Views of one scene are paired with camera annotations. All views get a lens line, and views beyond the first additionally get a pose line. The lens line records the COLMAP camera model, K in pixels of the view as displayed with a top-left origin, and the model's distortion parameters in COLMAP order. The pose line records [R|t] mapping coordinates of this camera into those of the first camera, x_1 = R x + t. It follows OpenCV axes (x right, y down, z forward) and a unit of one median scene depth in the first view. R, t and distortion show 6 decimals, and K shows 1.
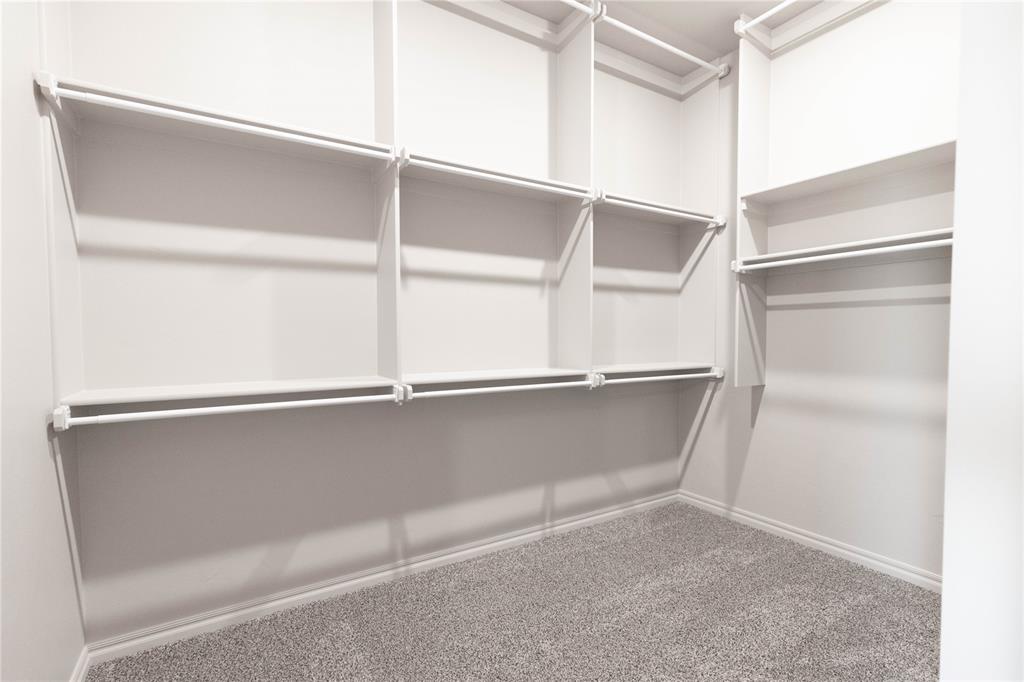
lens RADIAL K [[470.1, 0, 514.4], [0, 470.1, 341.9], [0, 0, 1]] dist [0.002930, -0.000324]
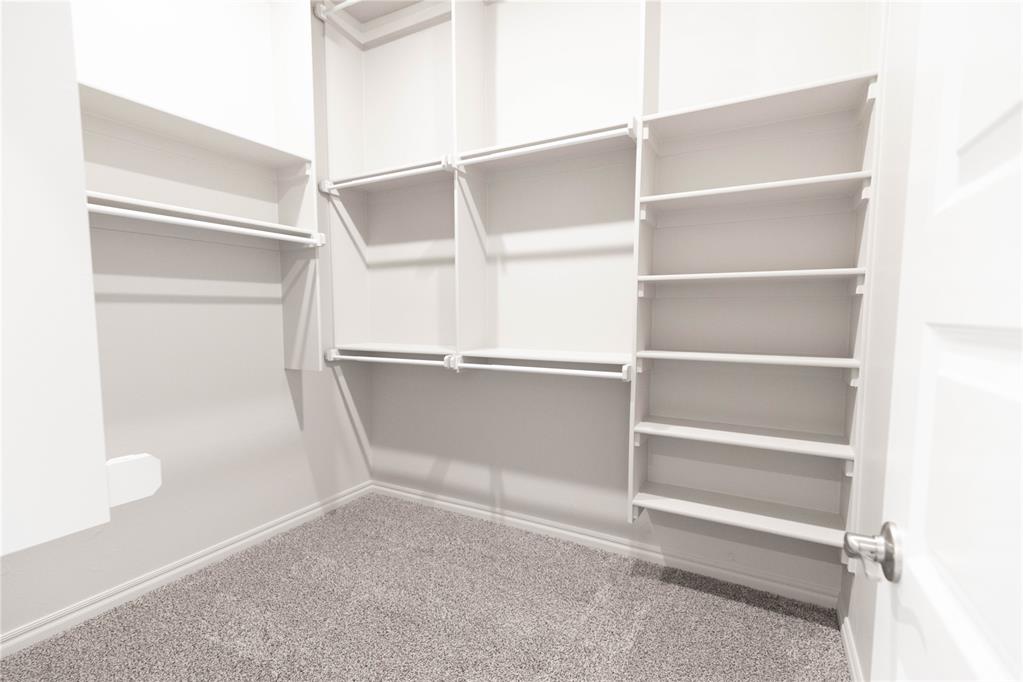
lens RADIAL K [[469.7, 0, 513.1], [0, 469.7, 341.9], [0, 0, 1]] dist [0.002930, -0.000324]
pose [[0.488864, 0.055842, -0.870571, 0.918040], [-0.016646, 0.998365, 0.054691, -0.010064], [0.872201, -0.012245, 0.488994, 0.567986]]
